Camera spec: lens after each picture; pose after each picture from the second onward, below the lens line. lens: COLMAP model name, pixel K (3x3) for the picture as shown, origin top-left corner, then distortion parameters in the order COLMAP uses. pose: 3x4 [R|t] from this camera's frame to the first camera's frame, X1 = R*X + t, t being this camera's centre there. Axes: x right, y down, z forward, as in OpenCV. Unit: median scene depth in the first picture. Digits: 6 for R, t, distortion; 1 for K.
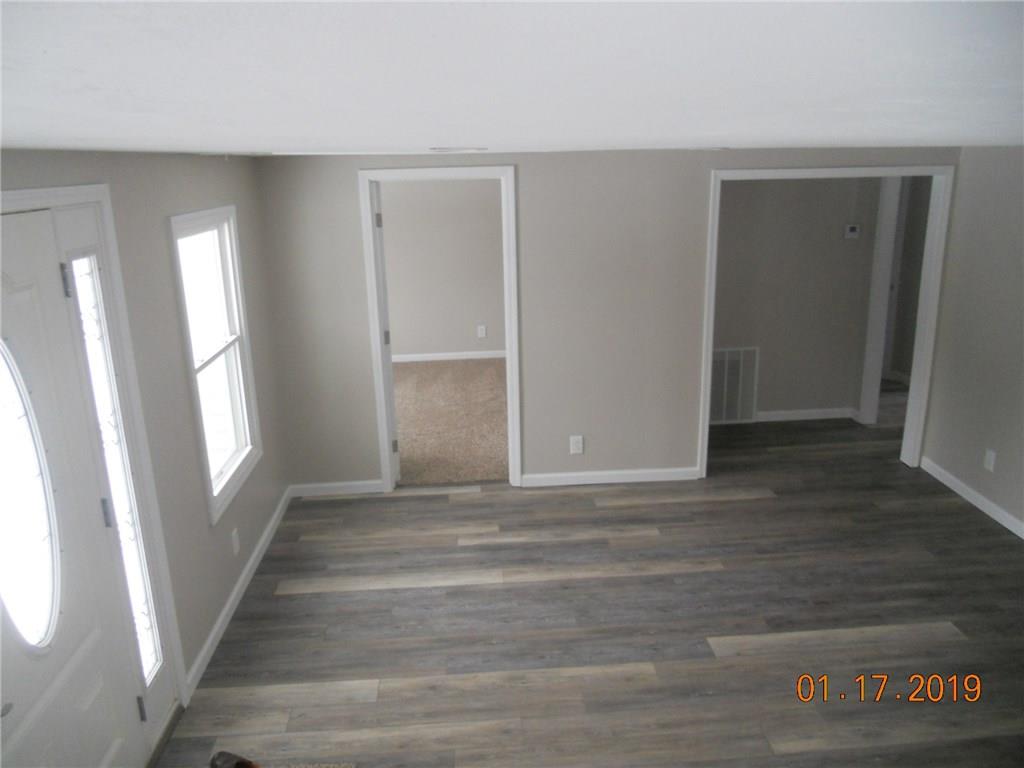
lens RADIAL K [[774.6, 0, 512.0], [0, 774.6, 384.0], [0, 0, 1]] dist [0.092986, 0.003589]
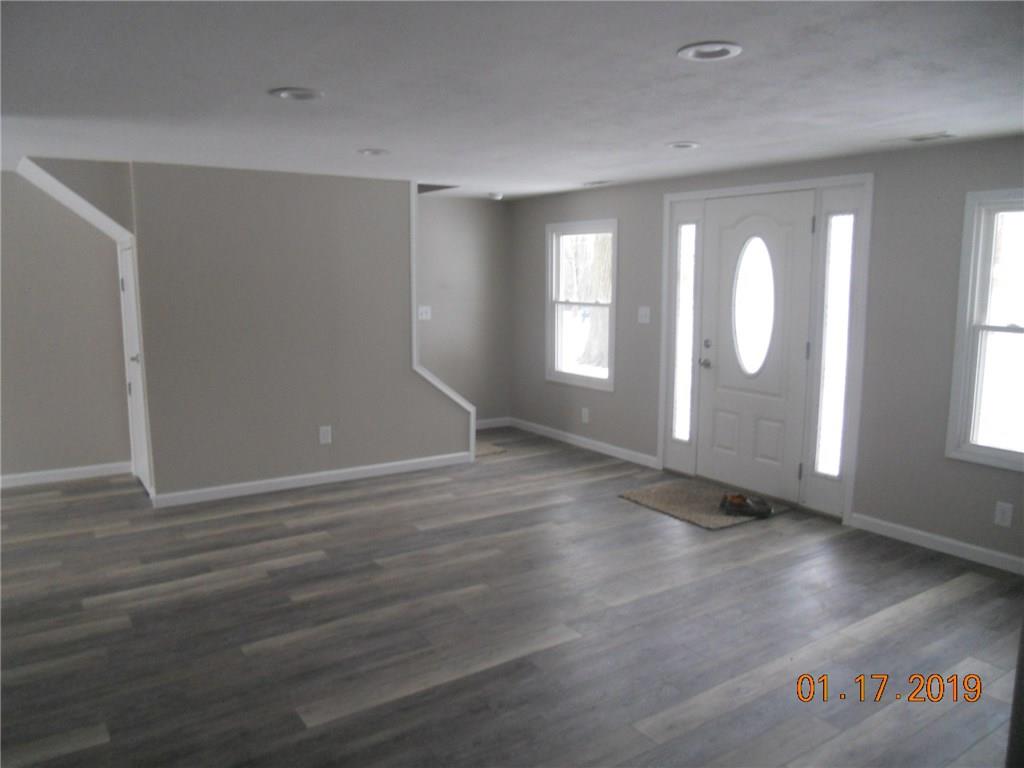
lens RADIAL K [[791.6, 0, 512.0], [0, 791.6, 384.0], [0, 0, 1]] dist [-0.034818, 0.006039]
pose [[-0.860742, 0.049154, -0.506663, 0.718411], [-0.160501, 0.918351, 0.361760, -0.224076], [0.483077, 0.392702, -0.782574, 1.484115]]
